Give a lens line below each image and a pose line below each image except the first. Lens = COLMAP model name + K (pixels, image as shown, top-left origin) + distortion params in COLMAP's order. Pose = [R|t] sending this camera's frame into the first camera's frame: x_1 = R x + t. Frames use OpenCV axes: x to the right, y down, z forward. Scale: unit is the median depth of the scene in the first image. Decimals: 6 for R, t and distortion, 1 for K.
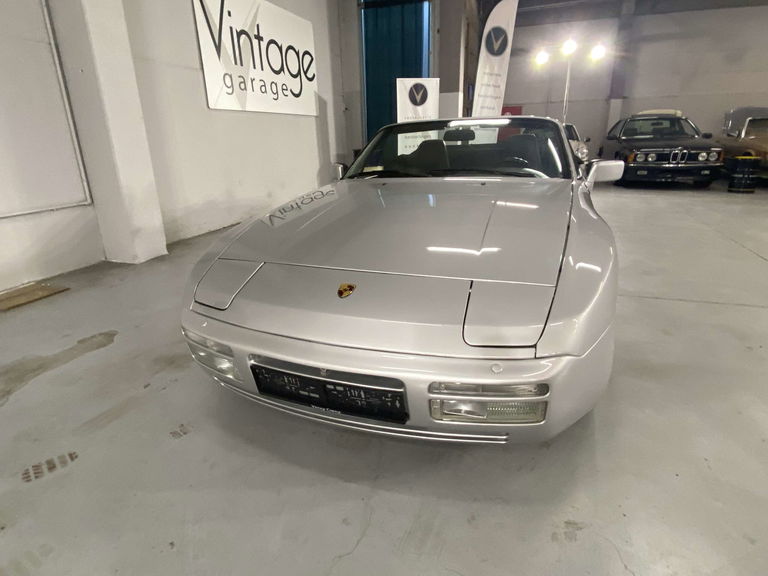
lens RADIAL K [[442.3, 0, 381.7], [0, 442.3, 290.6], [0, 0, 1]] dist [0.016740, -0.021232]
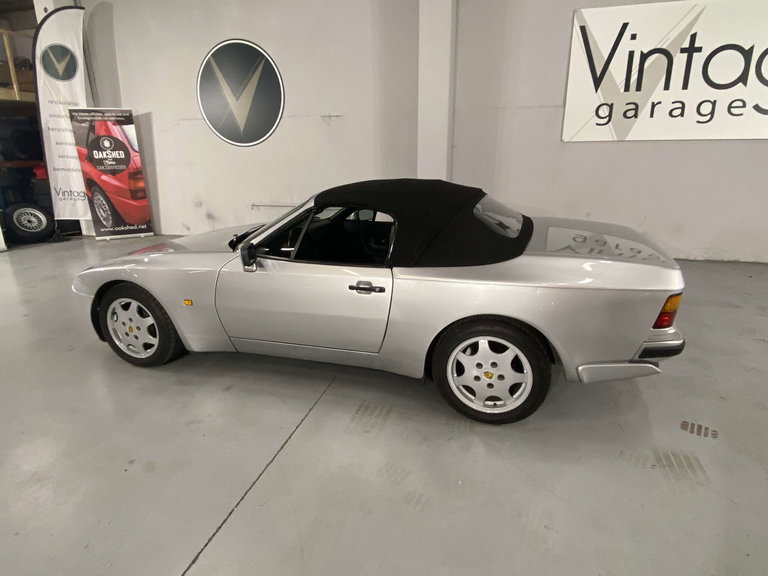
lens RADIAL K [[449.9, 0, 381.6], [0, 449.9, 285.2], [0, 0, 1]] dist [0.024723, -0.029729]
pose [[0.055186, 0.324317, -0.944337, 0.550555], [-0.315746, 0.902913, 0.291639, -0.220527], [0.947237, 0.282077, 0.152230, 0.416748]]
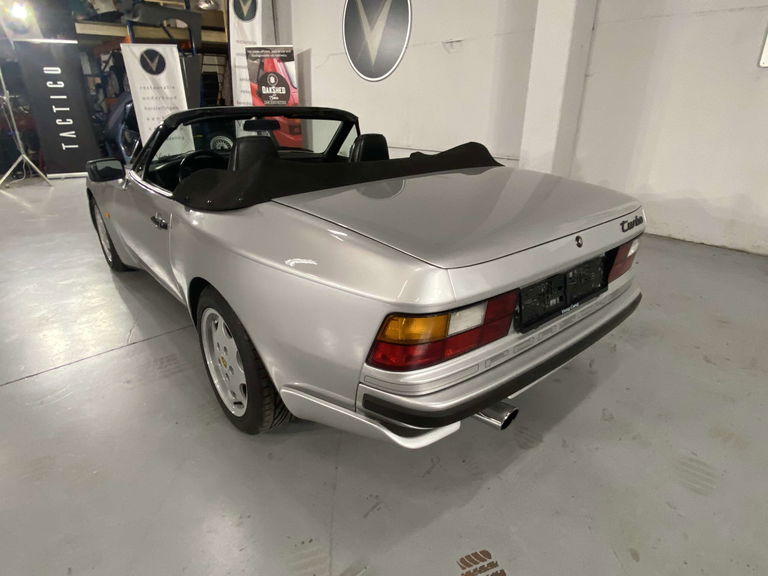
lens RADIAL K [[442.3, 0, 384.0], [0, 442.3, 288.9], [0, 0, 1]] dist [0.016740, -0.021232]
pose [[-0.483691, 0.373399, -0.791591, 0.390768], [-0.270694, 0.796263, 0.541007, -0.275626], [0.832327, 0.475960, -0.284068, 0.692470]]
